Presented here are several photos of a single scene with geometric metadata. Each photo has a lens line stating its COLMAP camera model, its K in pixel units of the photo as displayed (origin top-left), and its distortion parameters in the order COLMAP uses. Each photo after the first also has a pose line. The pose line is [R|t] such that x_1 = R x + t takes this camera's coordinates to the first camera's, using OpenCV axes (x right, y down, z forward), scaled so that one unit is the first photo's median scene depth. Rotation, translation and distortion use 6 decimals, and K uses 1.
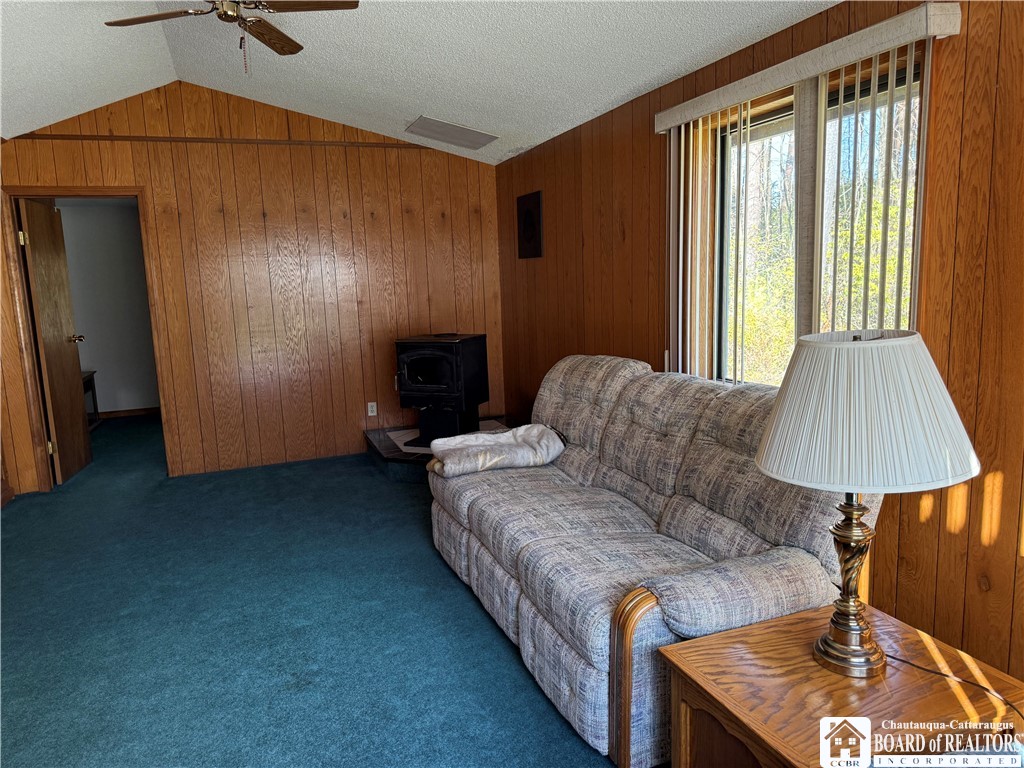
lens RADIAL K [[730.3, 0, 512.5], [0, 730.3, 388.8], [0, 0, 1]] dist [0.042147, -0.049431]
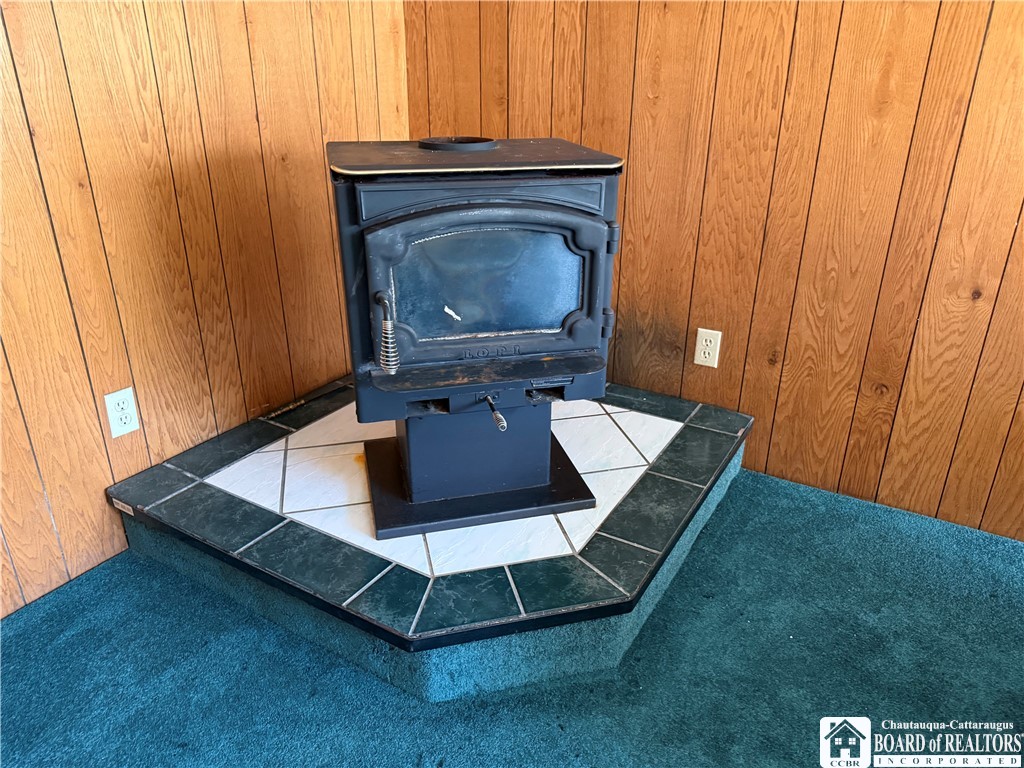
lens RADIAL K [[730.3, 0, 512.5], [0, 730.3, 388.8], [0, 0, 1]] dist [0.042147, -0.049431]
pose [[0.785411, -0.207625, 0.583114, -0.240313], [0.061514, 0.963583, 0.260240, -0.049408], [-0.615911, -0.168525, 0.769580, 0.678141]]
